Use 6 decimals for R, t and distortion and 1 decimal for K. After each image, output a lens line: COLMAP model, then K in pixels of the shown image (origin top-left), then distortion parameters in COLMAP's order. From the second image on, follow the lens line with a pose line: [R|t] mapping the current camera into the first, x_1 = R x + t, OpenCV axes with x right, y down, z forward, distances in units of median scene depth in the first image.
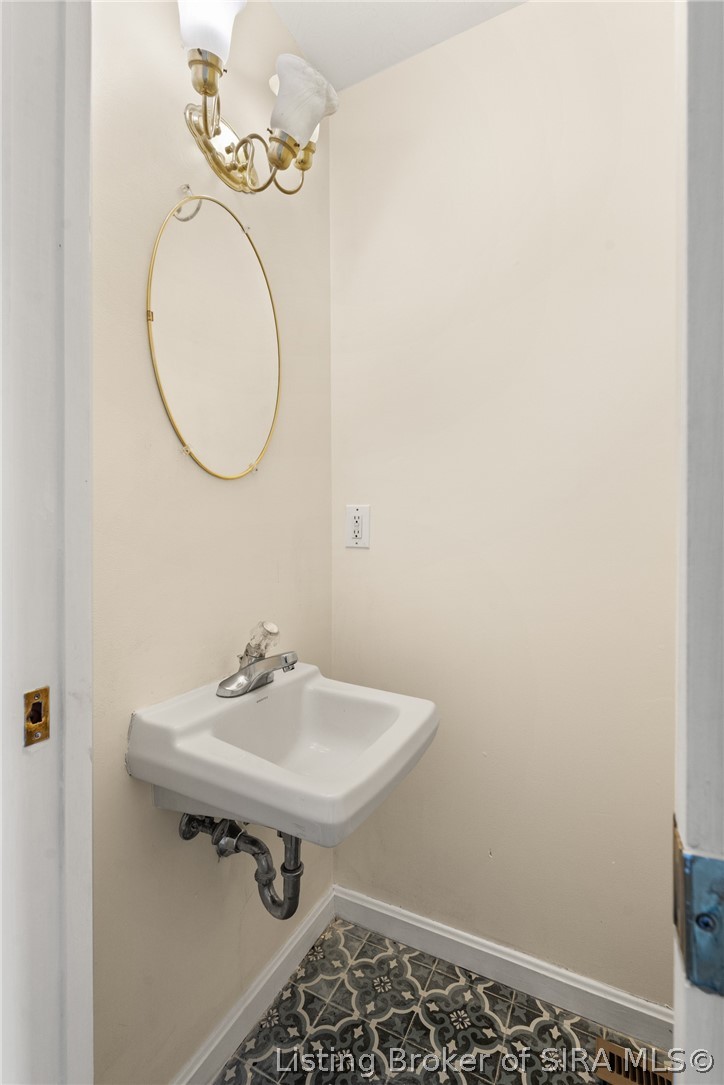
lens RADIAL K [[480.2, 0, 361.3], [0, 480.2, 539.9], [0, 0, 1]] dist [-0.004135, 0.000108]
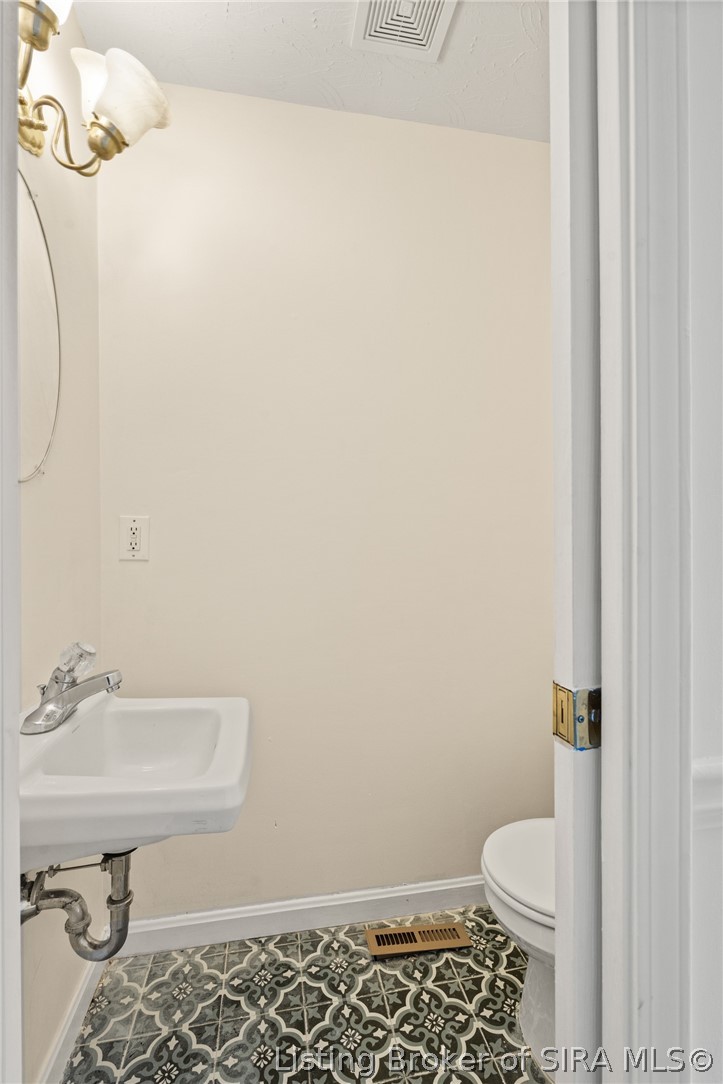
lens RADIAL K [[479.8, 0, 348.0], [0, 479.8, 548.5], [0, 0, 1]] dist [-0.004135, 0.000108]
pose [[0.801833, -0.003443, 0.597539, -0.290401], [0.008389, 0.999950, -0.005496, 0.001556], [-0.597490, 0.009419, 0.801821, -0.029546]]
